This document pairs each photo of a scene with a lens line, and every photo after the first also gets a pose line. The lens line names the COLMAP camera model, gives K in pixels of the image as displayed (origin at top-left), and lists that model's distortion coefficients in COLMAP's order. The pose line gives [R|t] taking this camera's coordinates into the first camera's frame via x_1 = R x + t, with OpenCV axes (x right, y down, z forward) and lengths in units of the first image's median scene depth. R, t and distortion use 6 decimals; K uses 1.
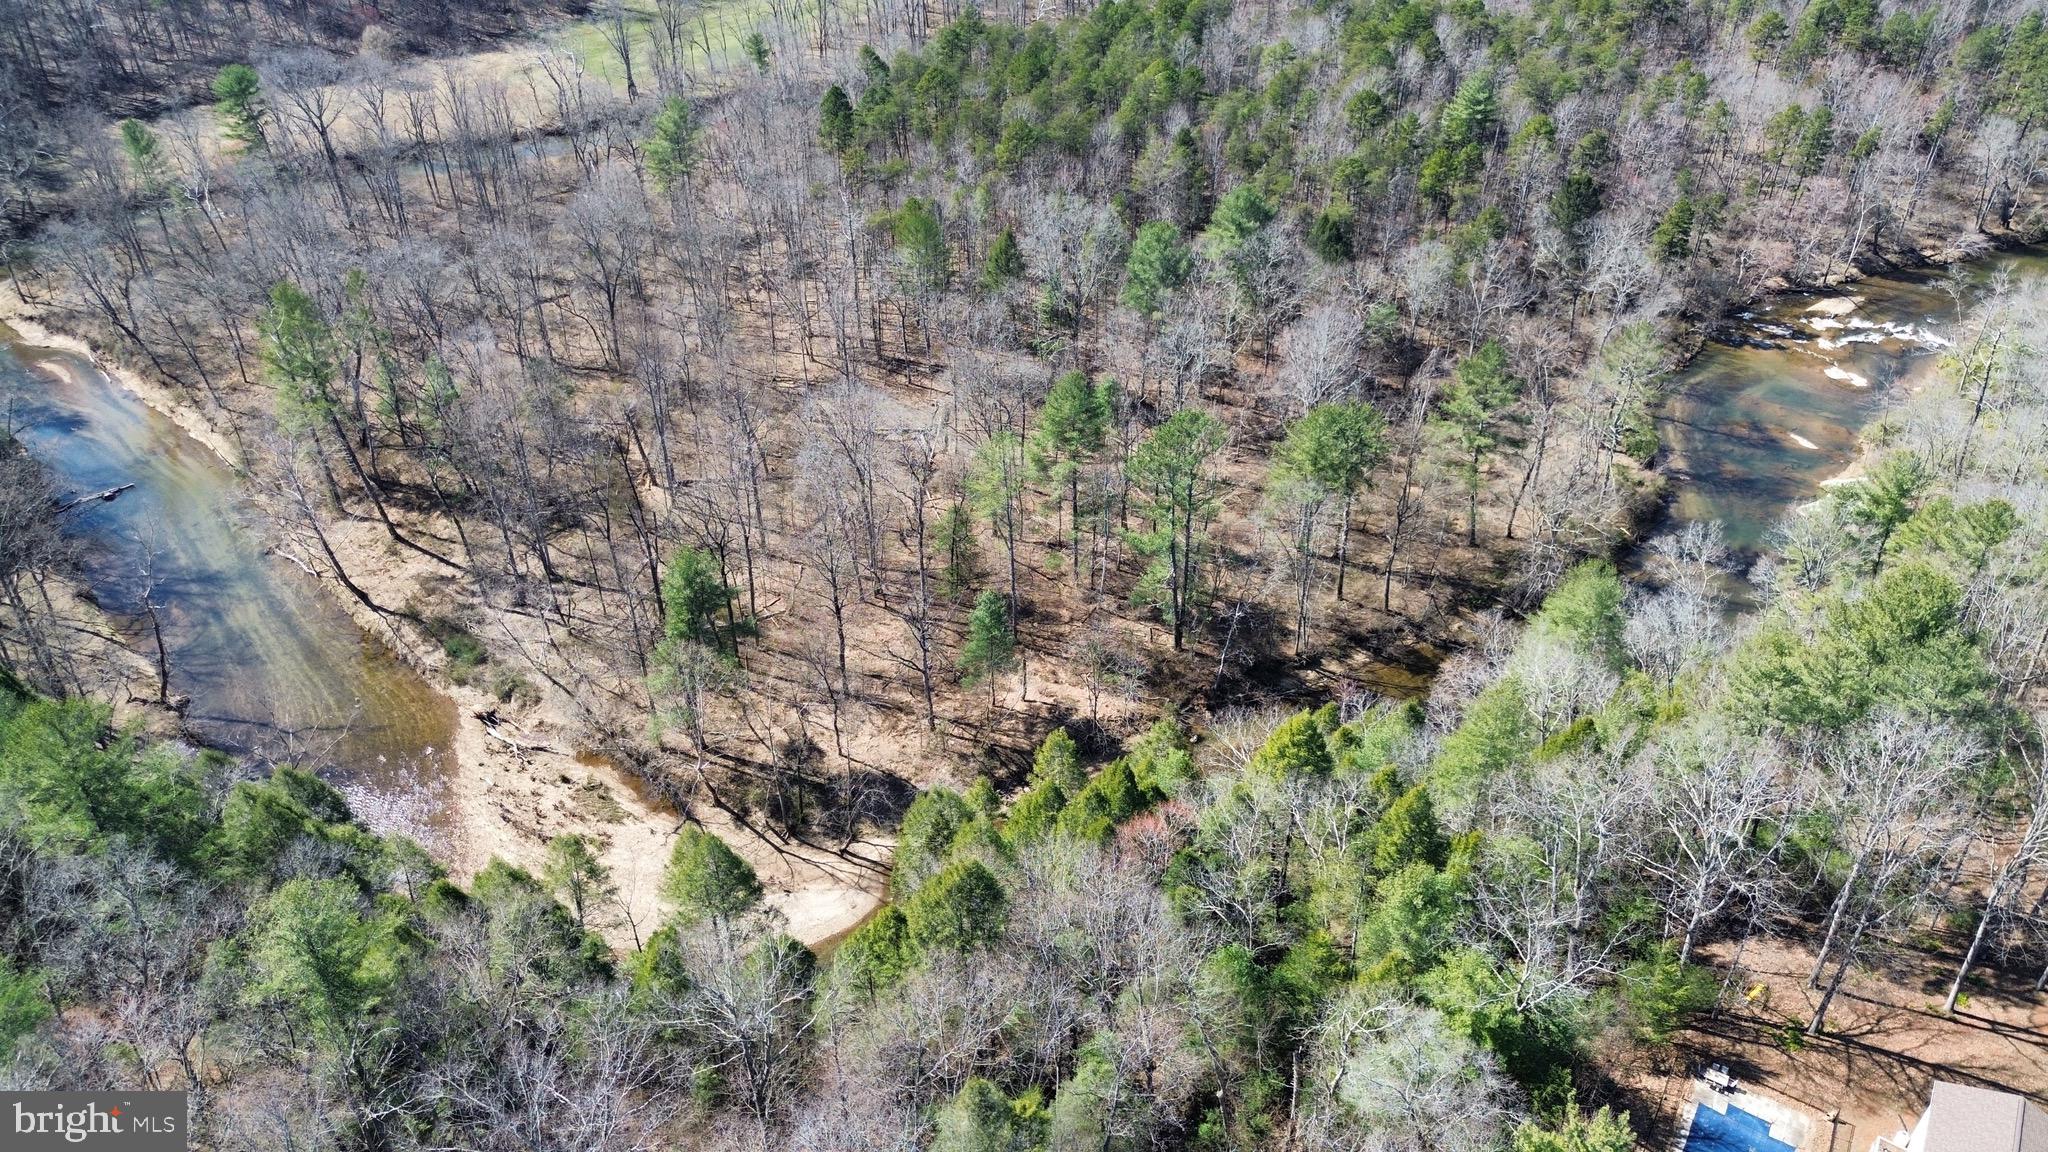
lens RADIAL K [[1442.8, 0, 1021.7], [0, 1442.8, 570.5], [0, 0, 1]] dist [0.064862, -0.056316]
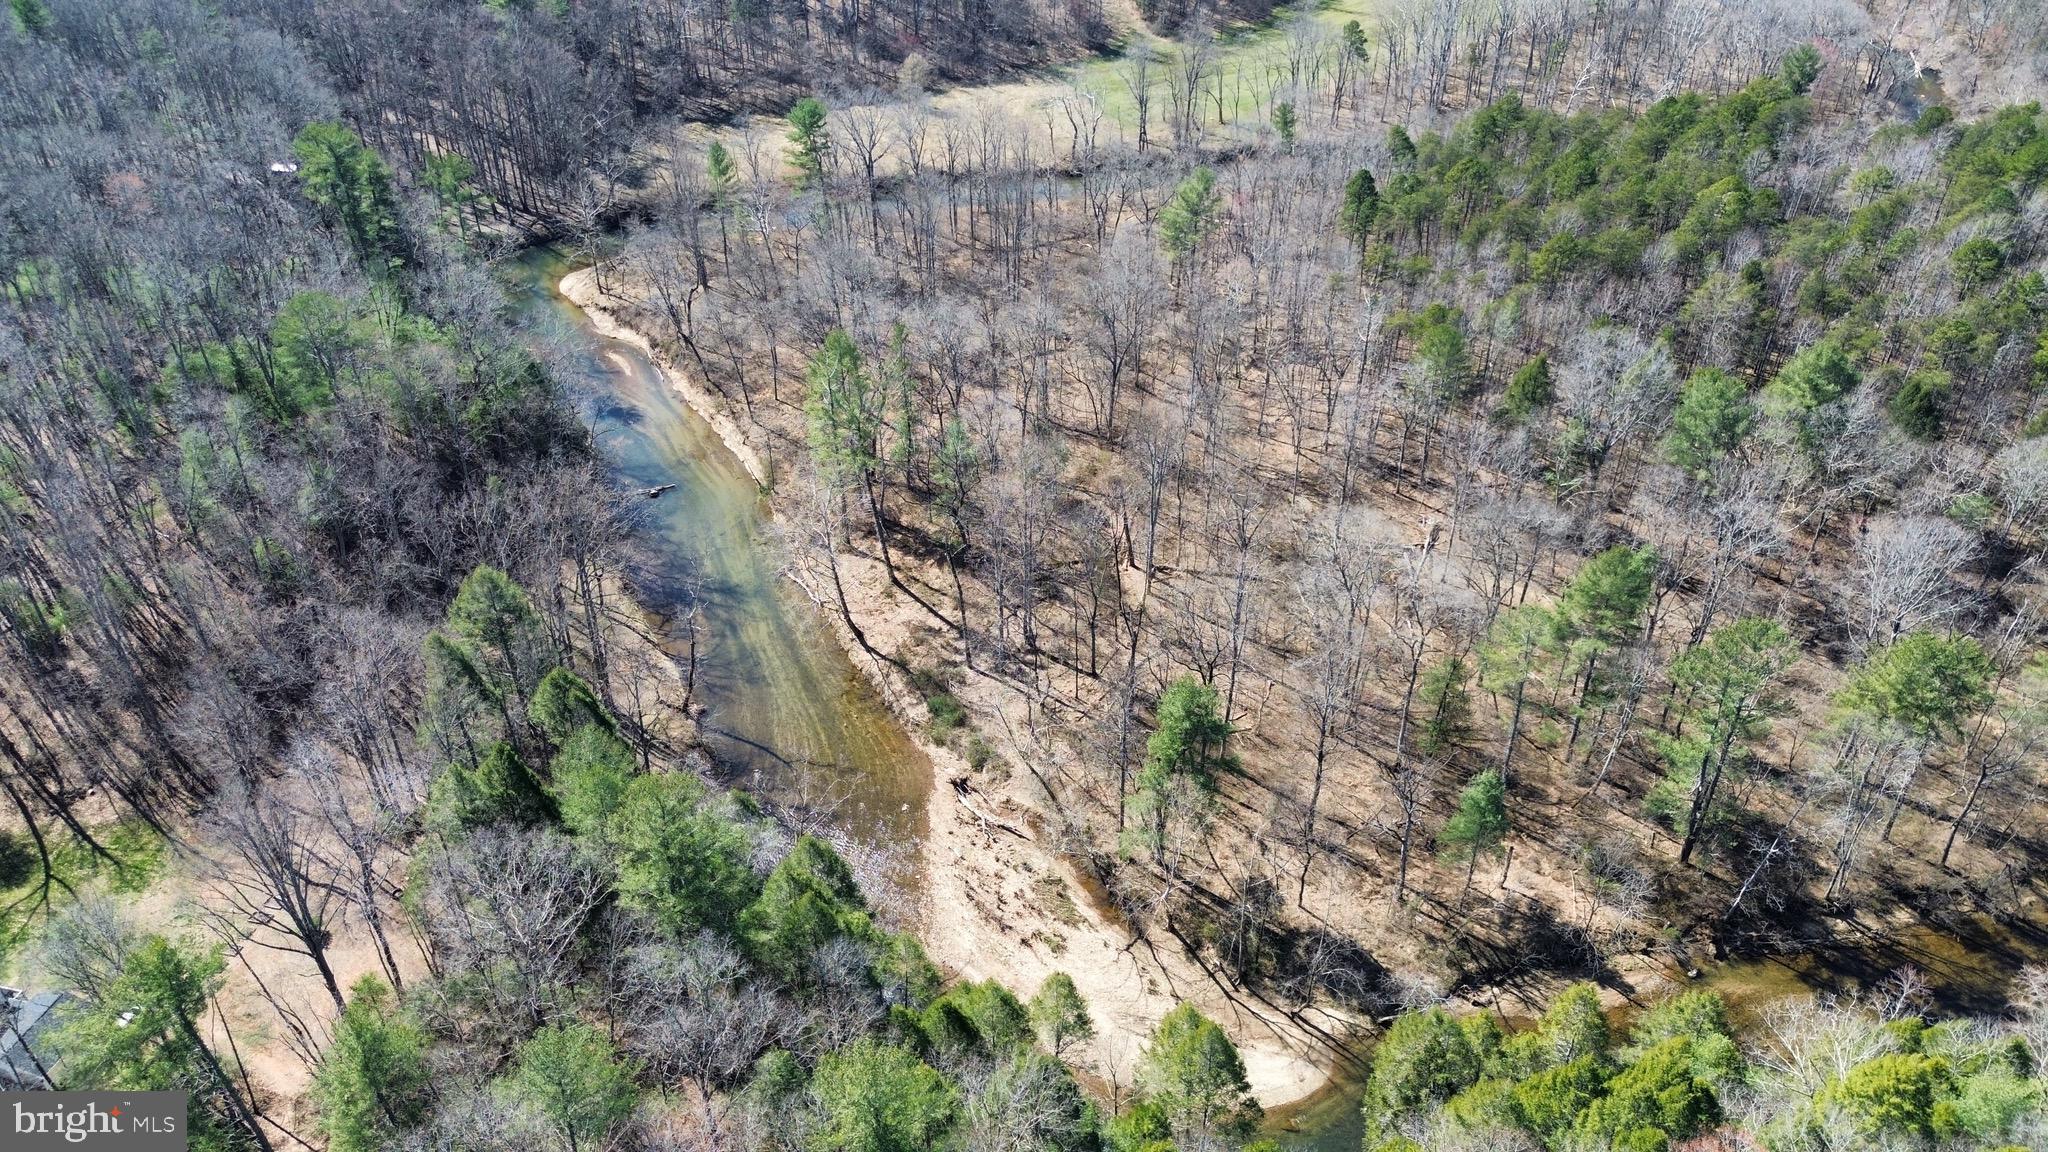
lens RADIAL K [[1442.8, 0, 1033.2], [0, 1442.8, 571.9], [0, 0, 1]] dist [0.064862, -0.056316]
pose [[0.956596, 0.169976, -0.236713, -0.080674], [-0.170215, 0.985212, 0.019582, -0.062006], [0.236541, 0.021560, 0.971382, 0.009235]]
